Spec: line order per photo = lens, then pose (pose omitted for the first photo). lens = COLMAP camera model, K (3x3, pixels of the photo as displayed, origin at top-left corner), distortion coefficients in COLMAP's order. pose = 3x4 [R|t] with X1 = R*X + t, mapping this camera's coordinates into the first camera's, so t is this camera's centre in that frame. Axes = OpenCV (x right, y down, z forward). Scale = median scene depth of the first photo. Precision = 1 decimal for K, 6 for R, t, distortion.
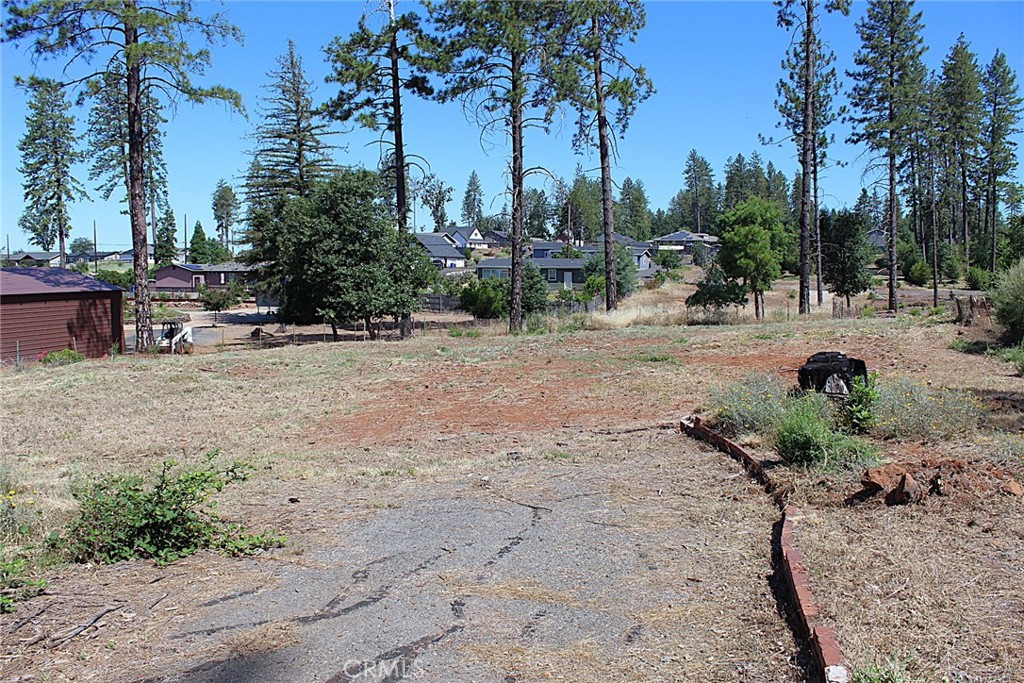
lens RADIAL K [[856.3, 0, 503.4], [0, 856.3, 339.3], [0, 0, 1]] dist [-0.171890, 0.167025]
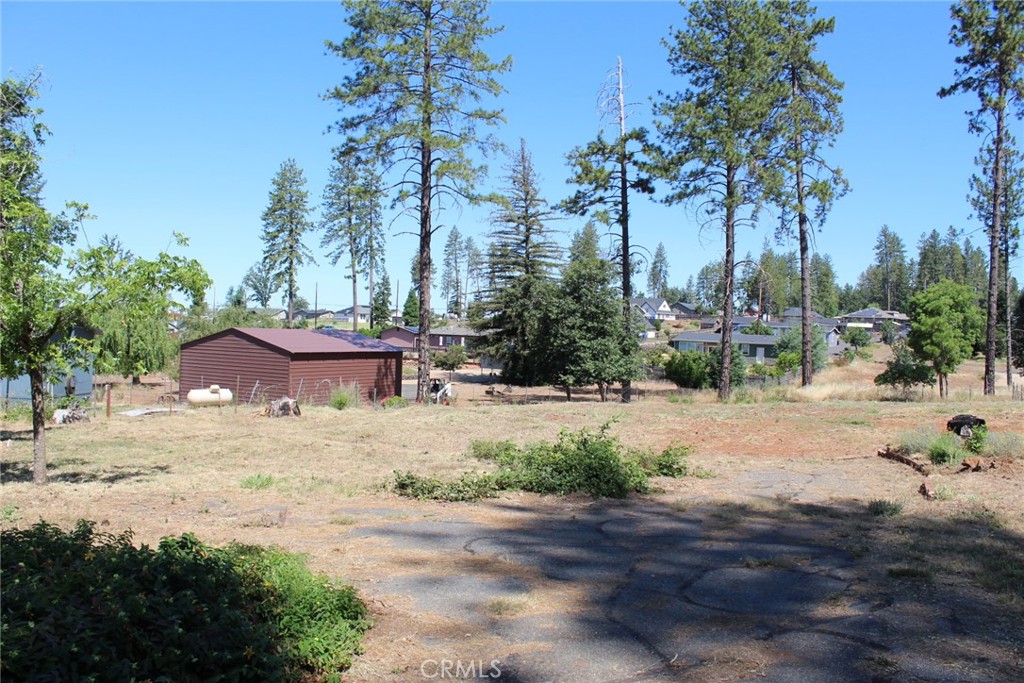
lens RADIAL K [[856.3, 0, 503.4], [0, 856.3, 339.3], [0, 0, 1]] dist [-0.171890, 0.167025]
pose [[0.977997, 0.034728, -0.205709, -0.032434], [-0.050585, 0.996097, -0.072336, 0.004627], [0.202394, 0.081151, 0.975936, -0.135937]]
